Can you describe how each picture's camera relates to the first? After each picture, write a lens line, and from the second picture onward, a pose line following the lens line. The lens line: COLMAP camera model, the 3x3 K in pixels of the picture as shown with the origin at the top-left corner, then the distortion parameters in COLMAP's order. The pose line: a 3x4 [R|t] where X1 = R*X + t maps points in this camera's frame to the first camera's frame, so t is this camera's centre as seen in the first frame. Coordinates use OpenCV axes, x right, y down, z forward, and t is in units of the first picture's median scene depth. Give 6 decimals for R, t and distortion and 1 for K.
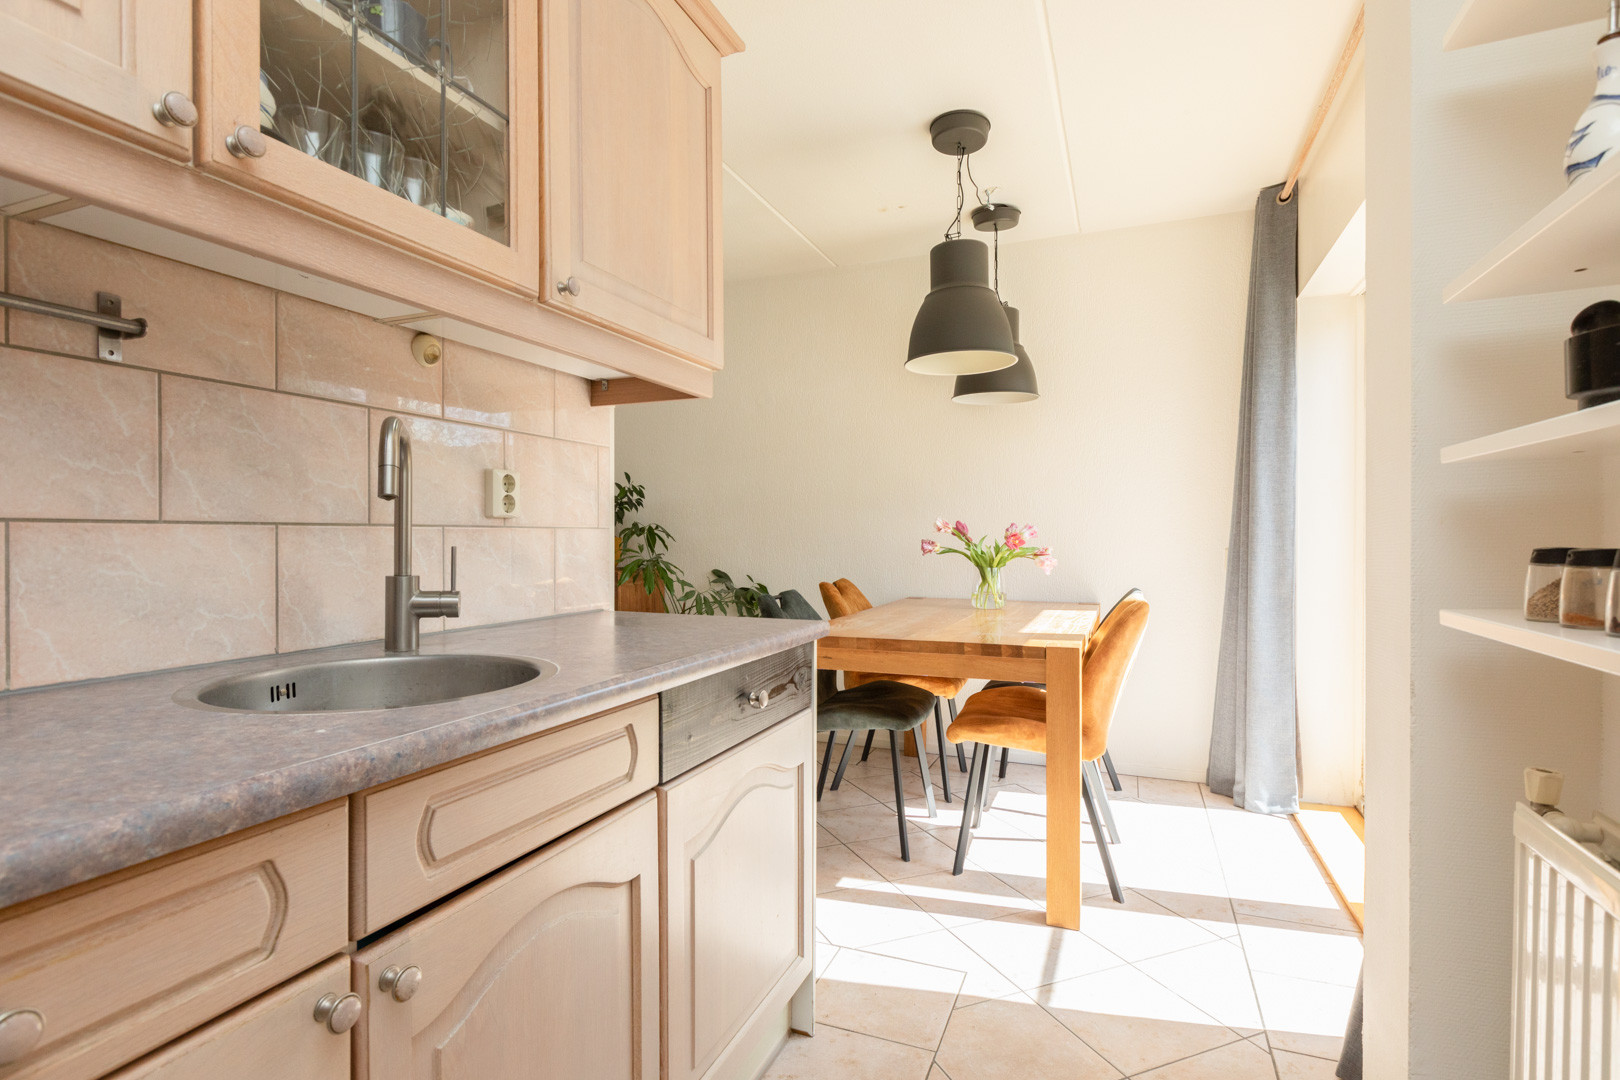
lens RADIAL K [[738.2, 0, 810.0], [0, 738.2, 540.0], [0, 0, 1]] dist [-0.006048, 0.000363]
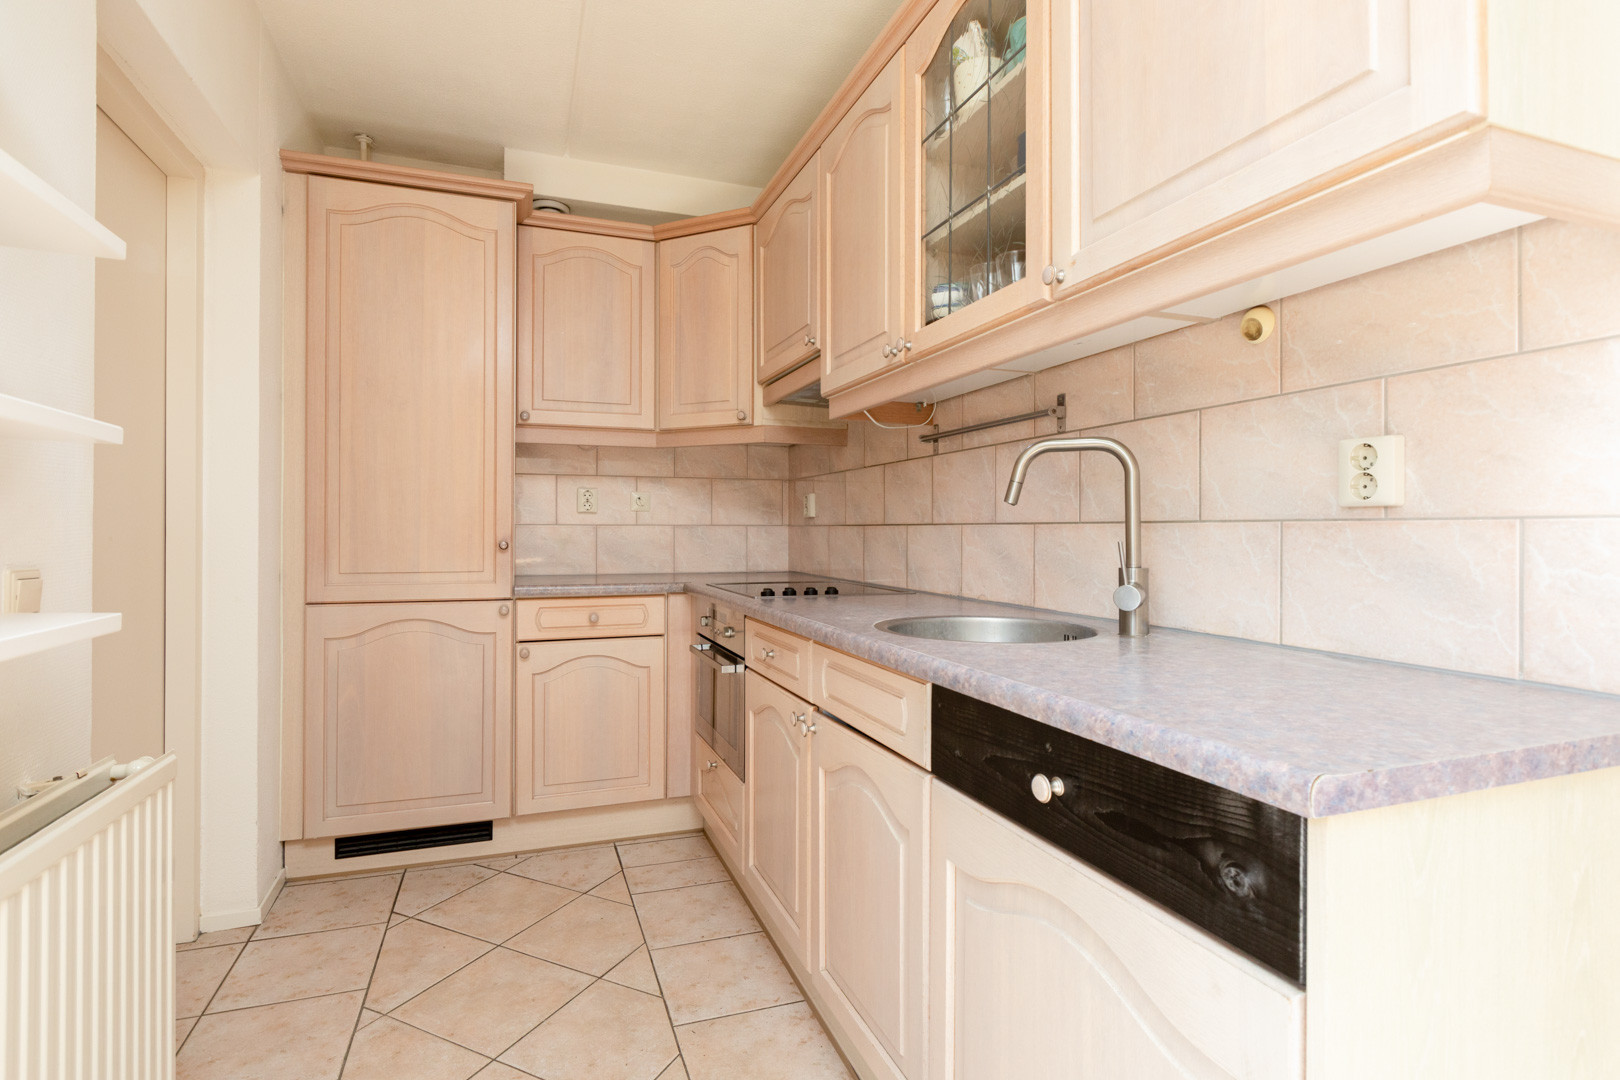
lens RADIAL K [[855.0, 0, 810.0], [0, 855.0, 540.0], [0, 0, 1]] dist [-0.001967, 0.000104]
pose [[-0.728344, 0.005778, -0.685187, 0.736550], [-0.006023, 0.999872, 0.014834, -0.010235], [0.685185, 0.014931, -0.728216, 1.733174]]
